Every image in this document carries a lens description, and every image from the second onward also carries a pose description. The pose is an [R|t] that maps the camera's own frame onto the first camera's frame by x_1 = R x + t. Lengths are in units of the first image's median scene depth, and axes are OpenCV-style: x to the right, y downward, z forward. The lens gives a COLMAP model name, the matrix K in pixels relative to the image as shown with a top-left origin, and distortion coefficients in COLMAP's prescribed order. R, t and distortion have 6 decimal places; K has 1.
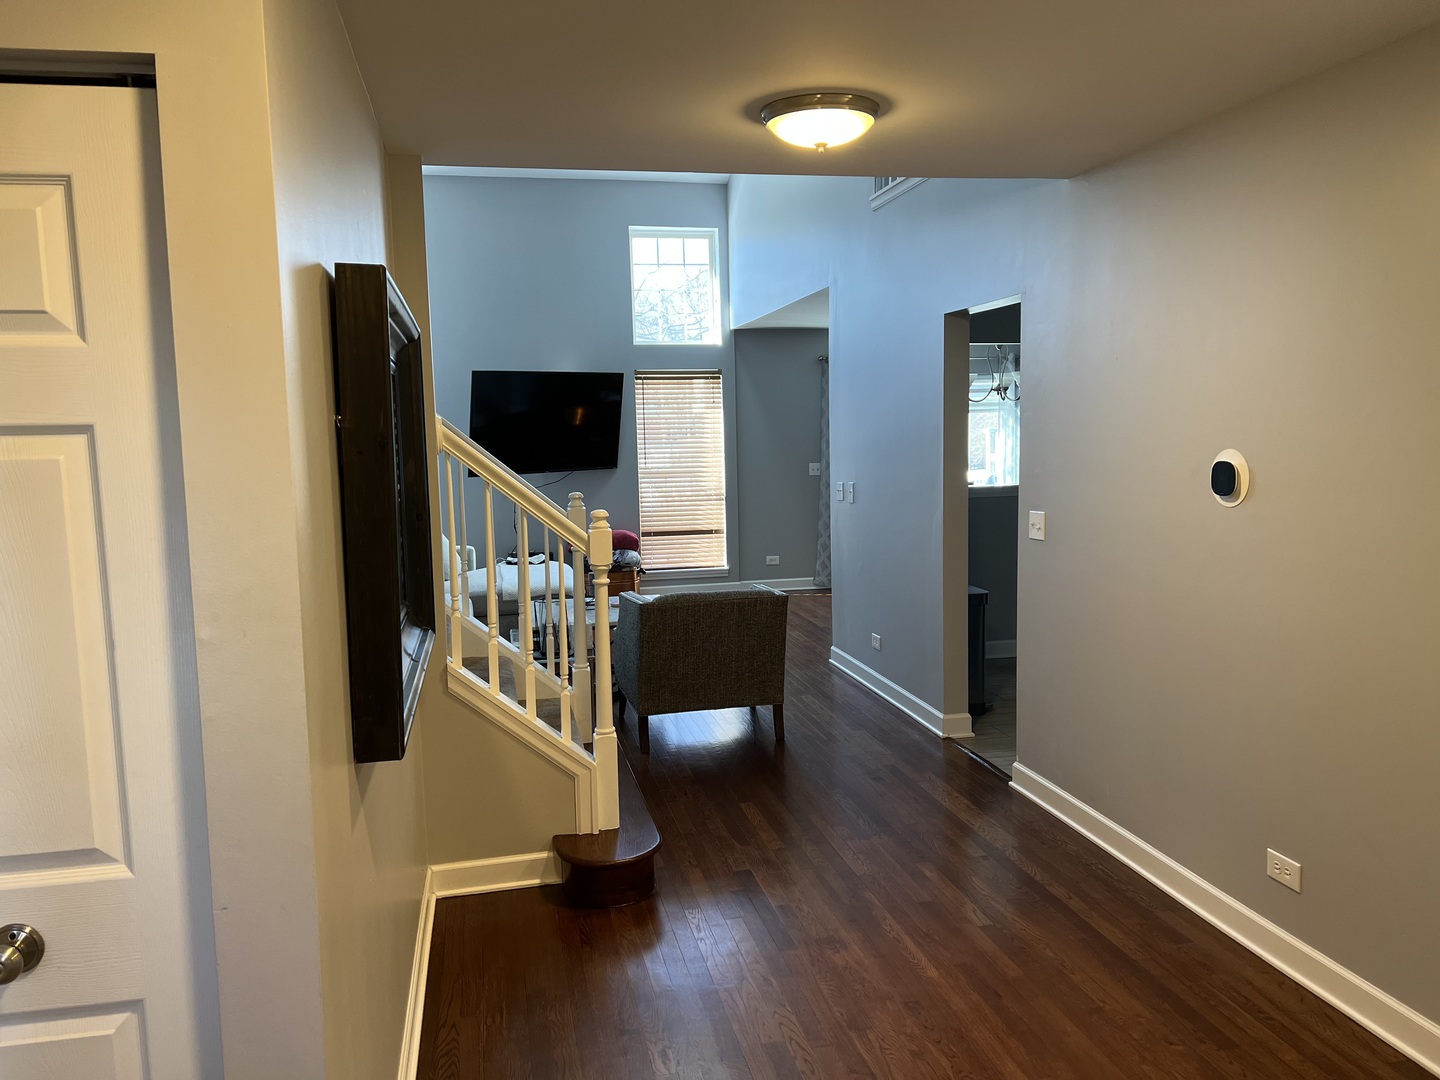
lens RADIAL K [[1088.4, 0, 719.3], [0, 1088.4, 542.5], [0, 0, 1]] dist [0.071980, -0.002331]
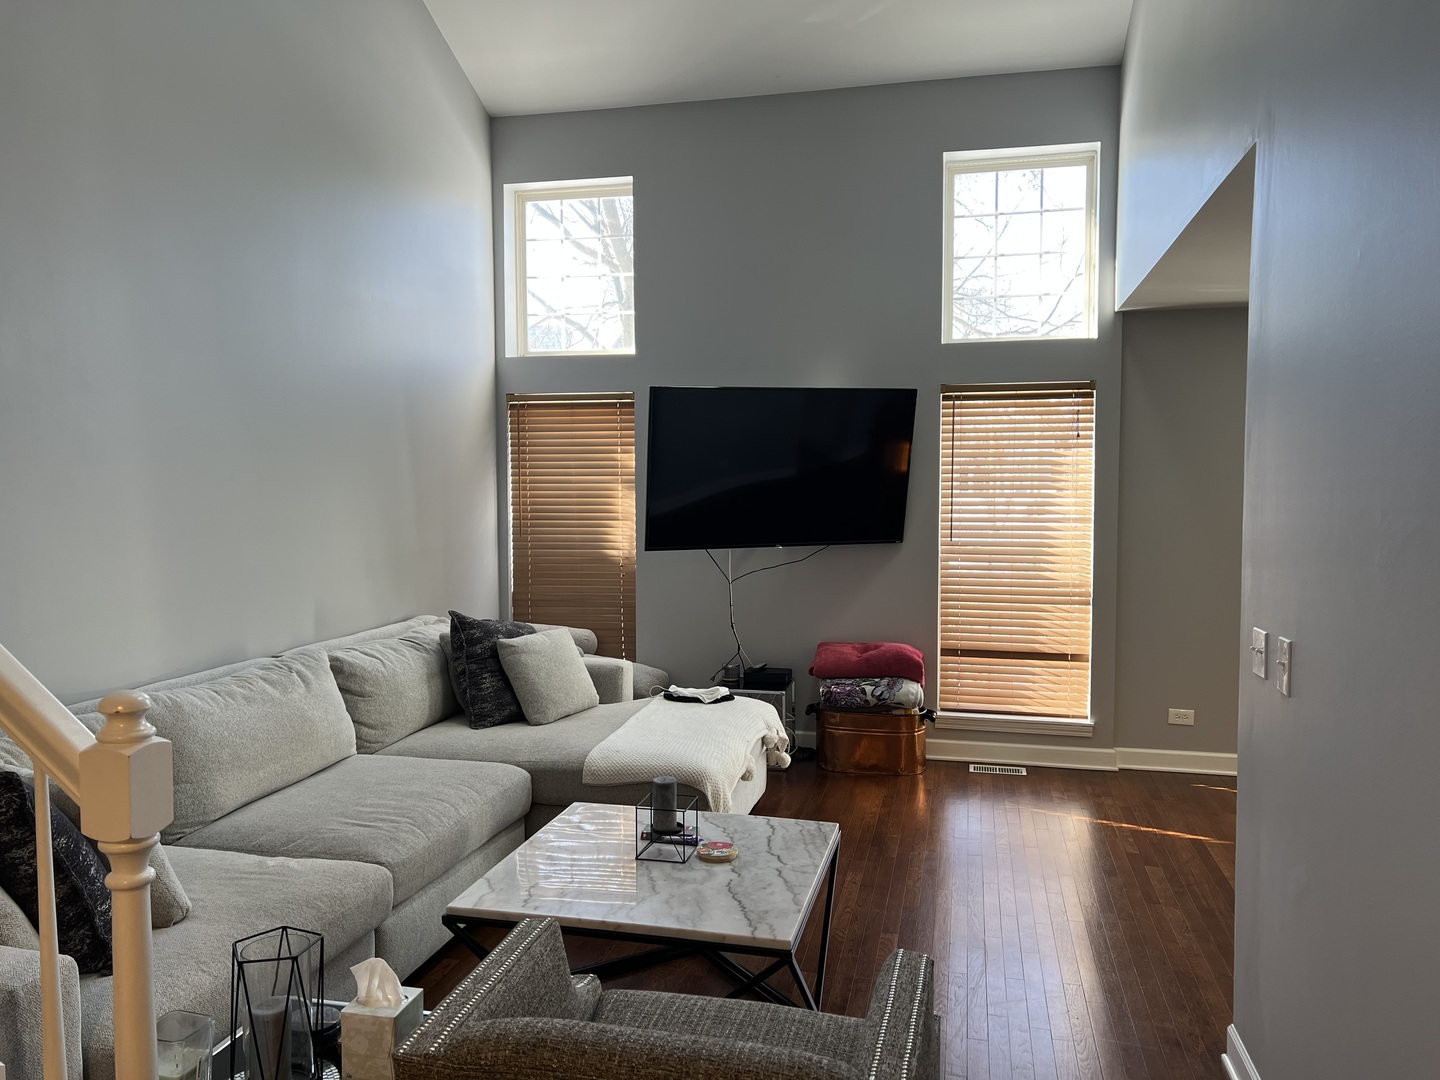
lens RADIAL K [[1088.4, 0, 713.9], [0, 1088.4, 532.6], [0, 0, 1]] dist [0.071980, -0.002331]
pose [[0.908644, 0.038422, -0.415800, 0.064419], [-0.062299, 0.997087, -0.044006, -0.038855], [0.412898, 0.065890, 0.908391, 0.385095]]
